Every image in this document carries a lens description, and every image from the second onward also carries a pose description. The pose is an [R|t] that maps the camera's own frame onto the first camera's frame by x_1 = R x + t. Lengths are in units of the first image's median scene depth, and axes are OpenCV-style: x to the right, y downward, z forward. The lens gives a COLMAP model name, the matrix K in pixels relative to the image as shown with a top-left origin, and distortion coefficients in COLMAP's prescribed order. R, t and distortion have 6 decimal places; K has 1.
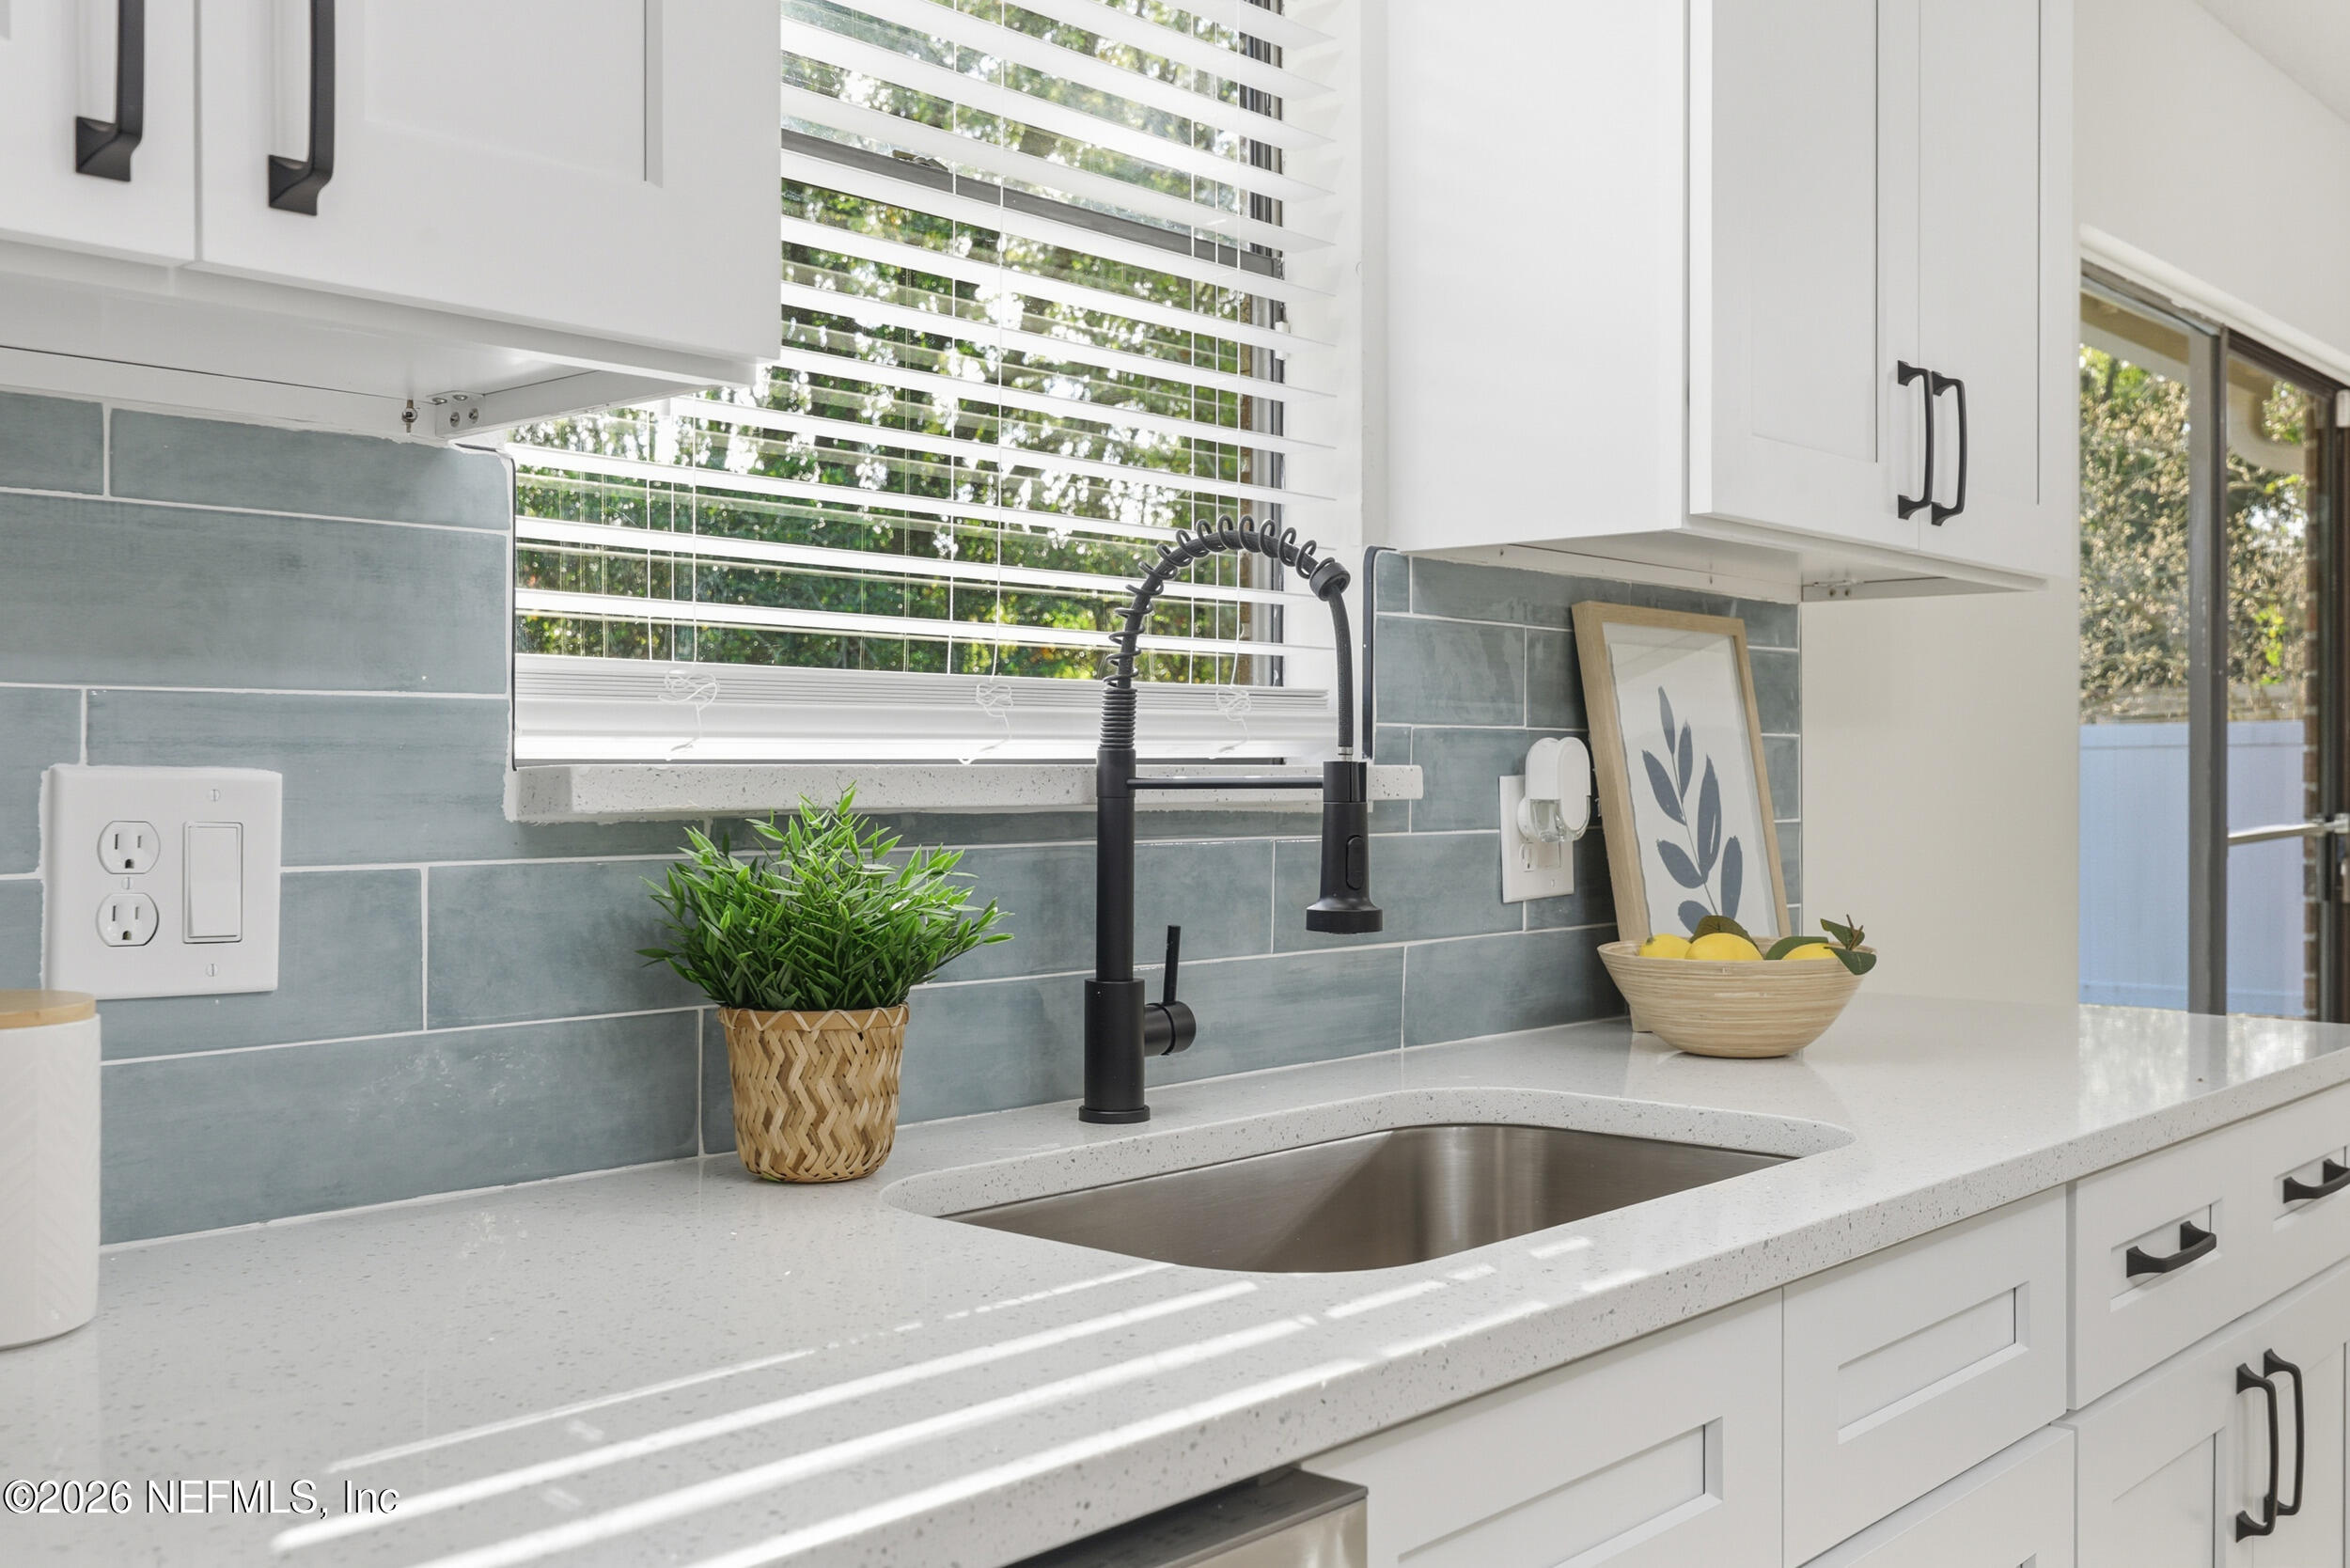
lens RADIAL K [[2236.3, 0, 1171.1], [0, 2236.3, 761.6], [0, 0, 1]] dist [0.013506, 0.000000]
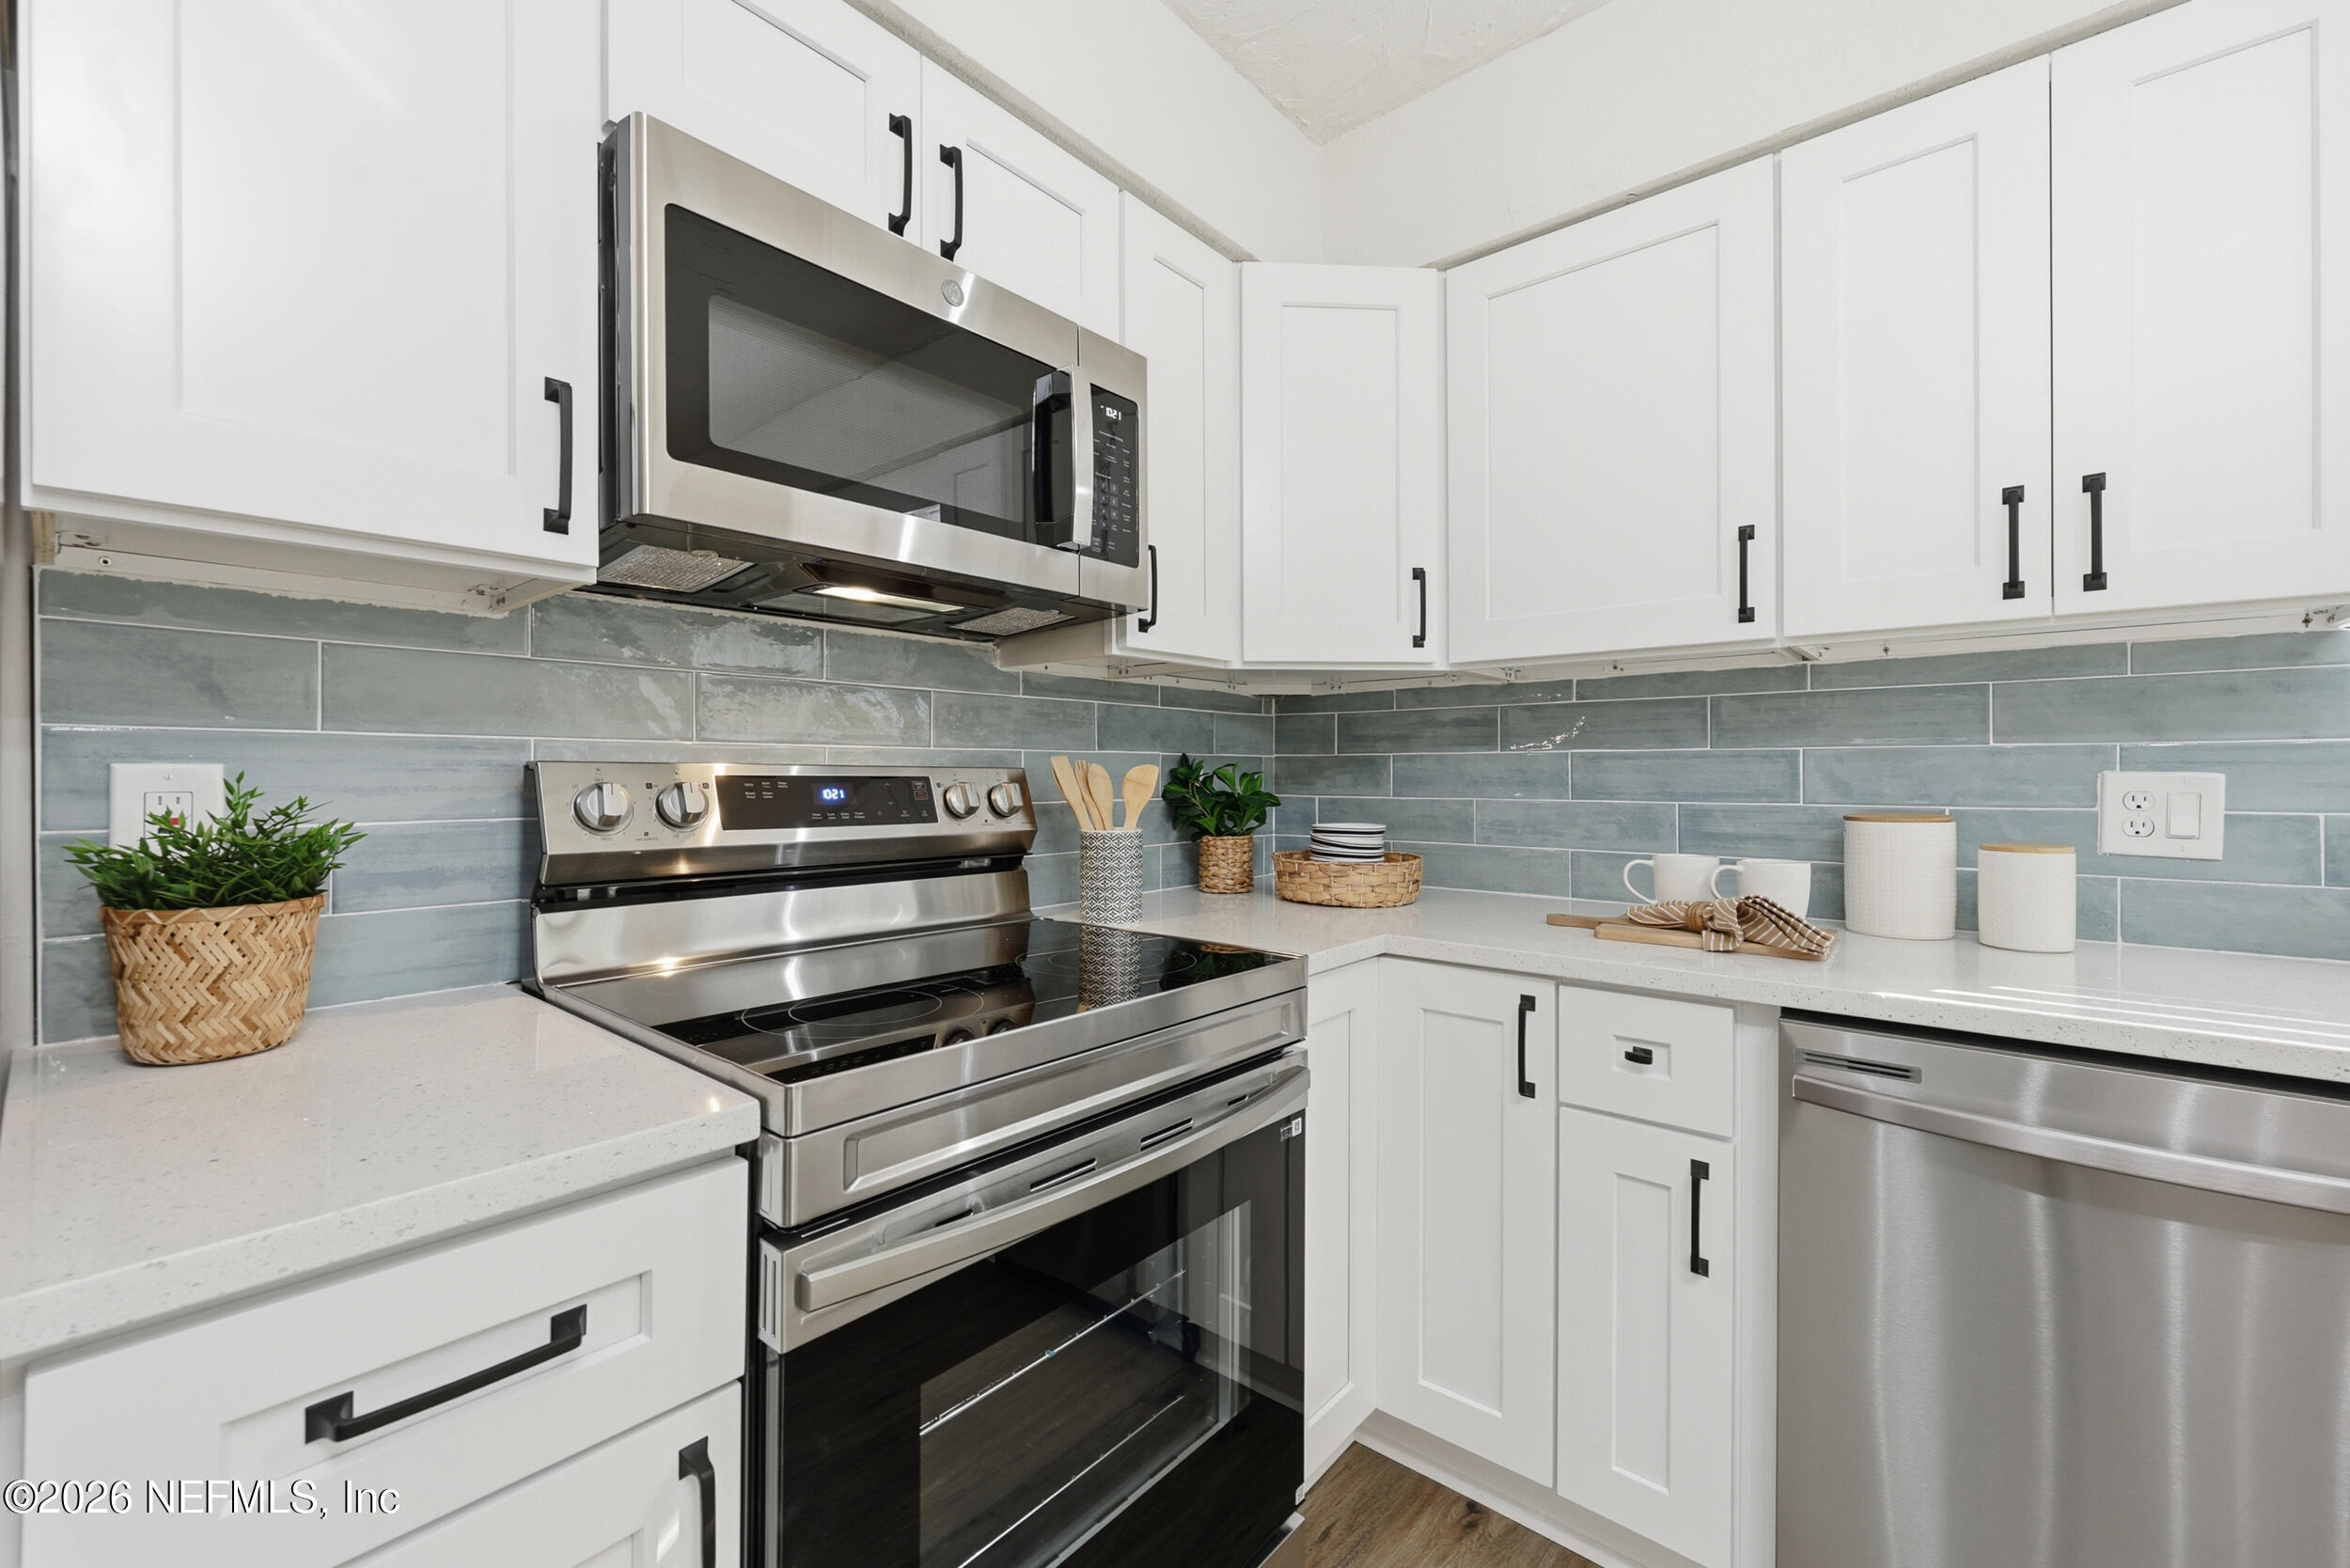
lens RADIAL K [[950.6, 0, 1171.7], [0, 950.6, 774.9], [0, 0, 1]] dist [0.000064, 0.000828]
pose [[0.024530, 0.001066, -0.999699, 0.626277], [0.005839, 0.999982, 0.001209, -0.001960], [0.999682, -0.005867, 0.024523, -0.206253]]
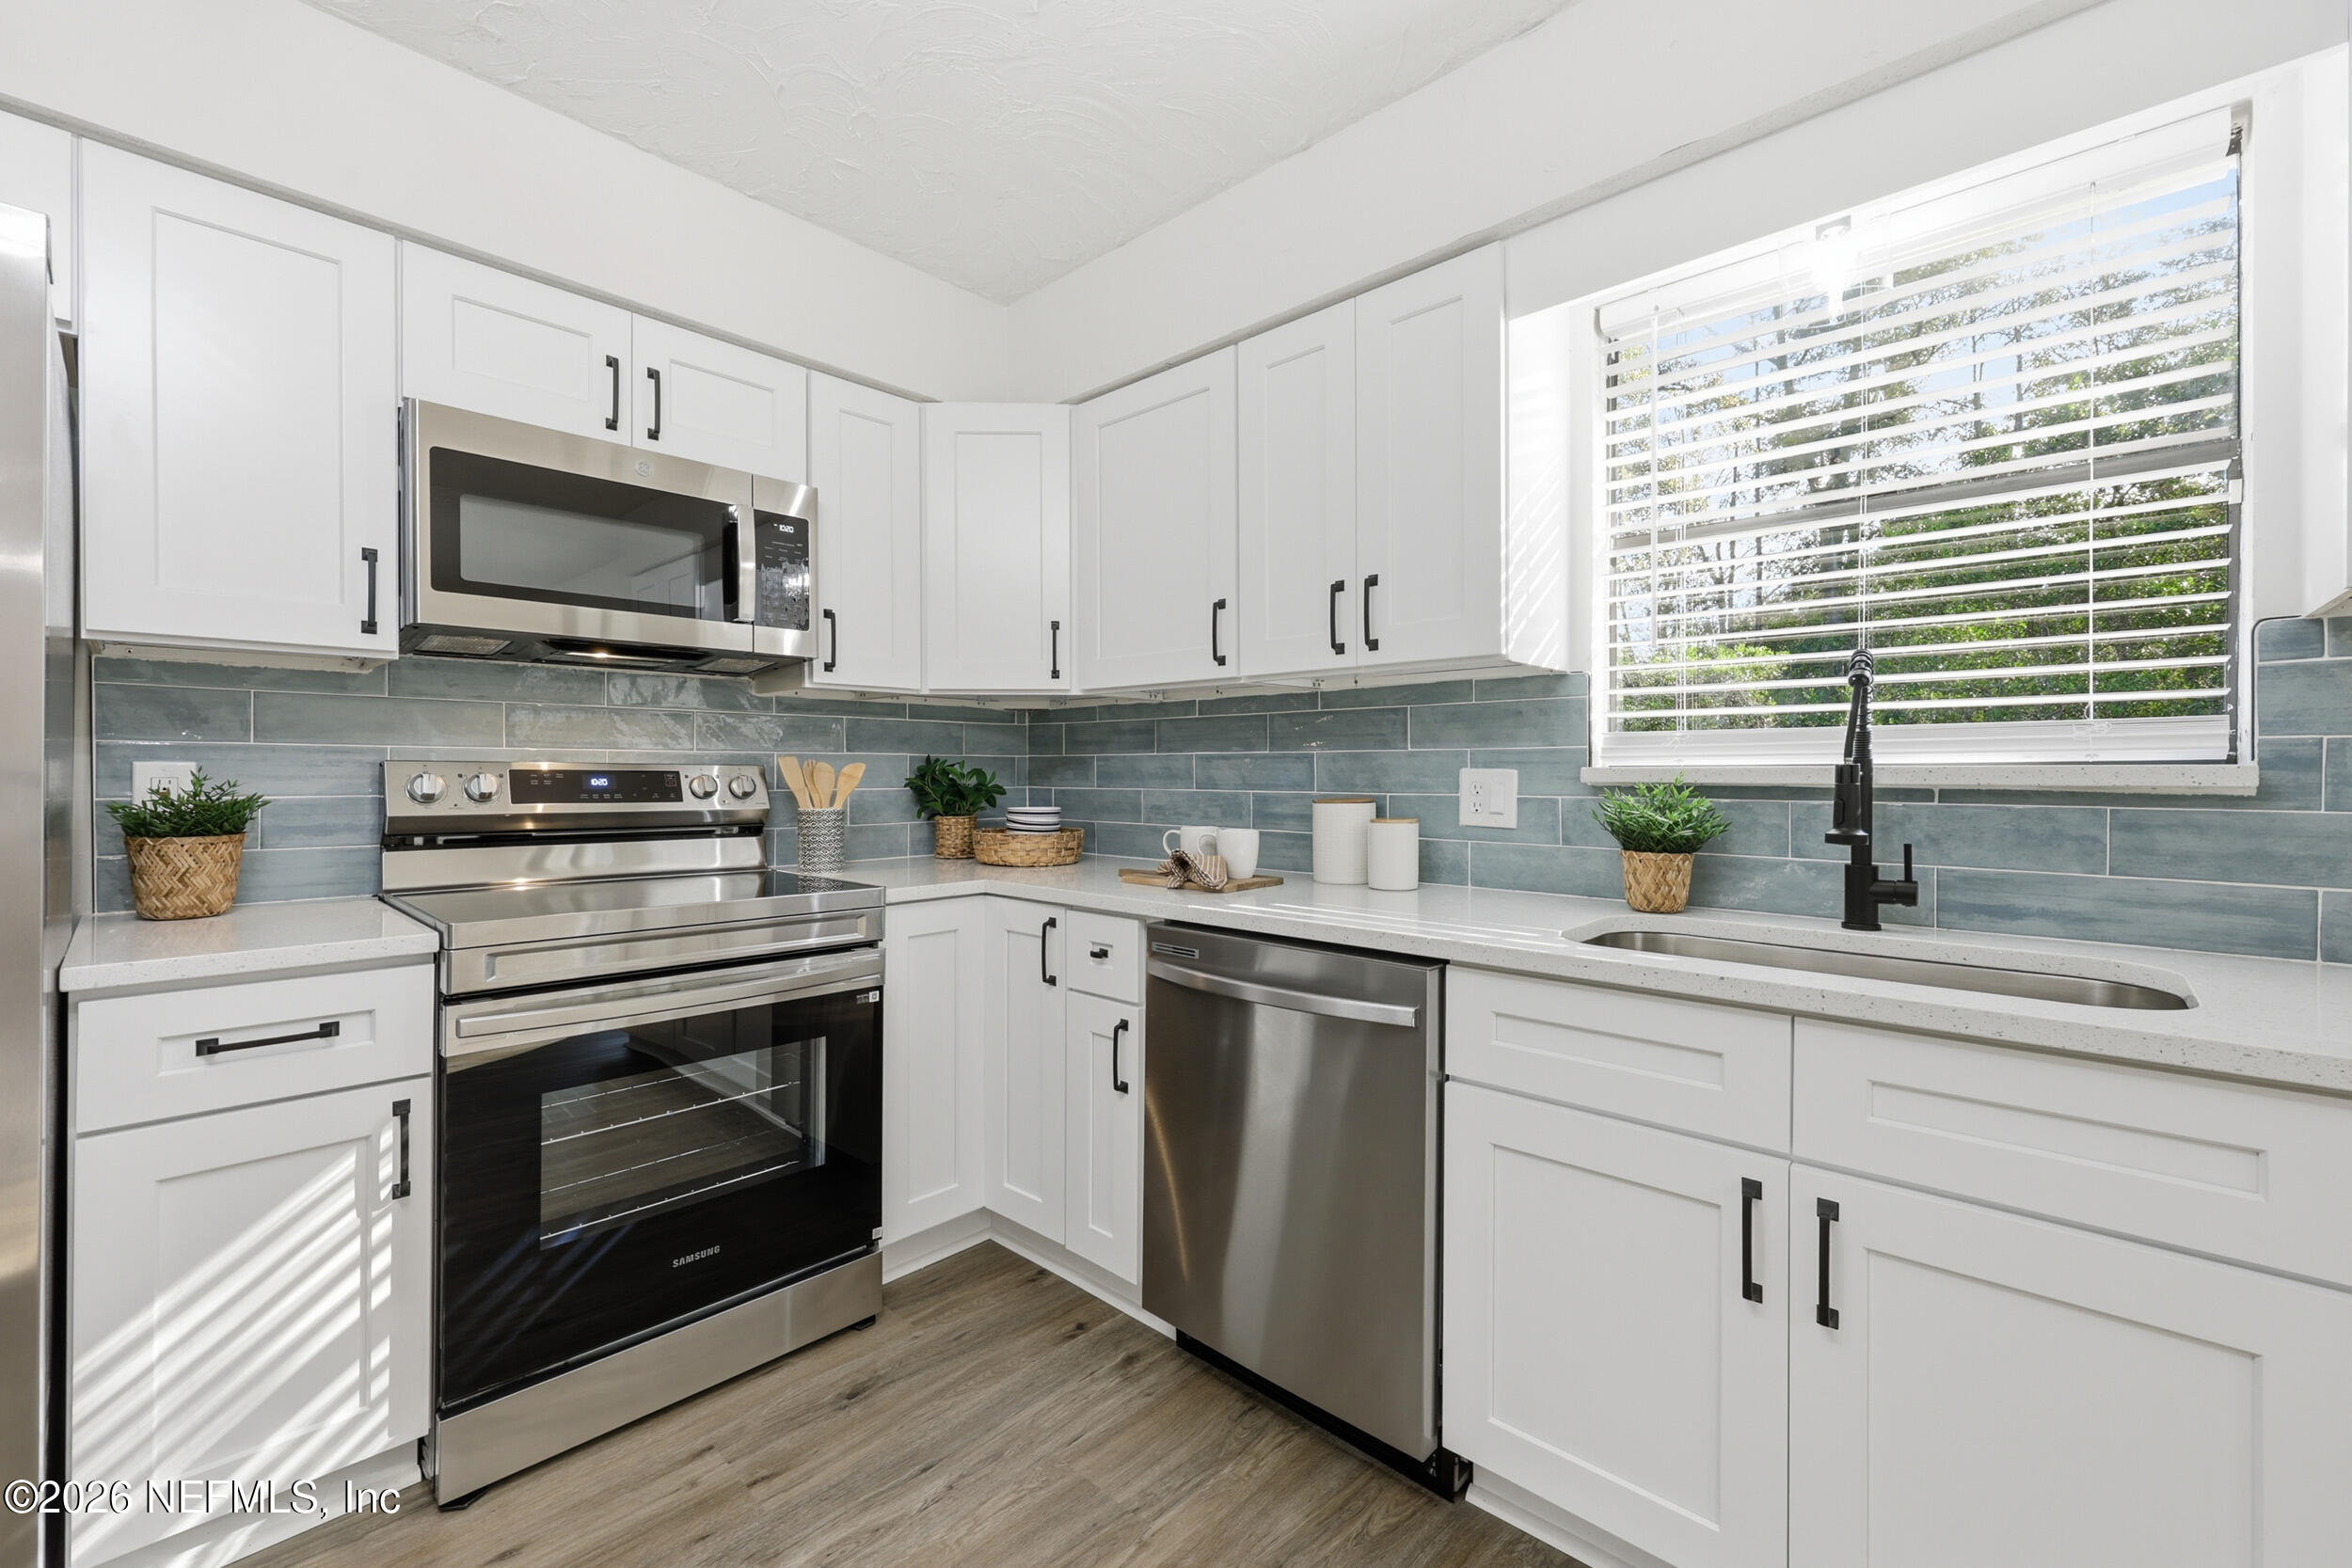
lens RADIAL K [[951.3, 0, 1170.9], [0, 951.3, 777.7], [0, 0, 1]] dist [0.000064, 0.000828]
pose [[-0.017433, 0.005767, -0.999831, 1.154923], [0.004101, 0.999975, 0.005696, 0.005853], [0.999840, -0.004001, -0.017456, 0.438151]]
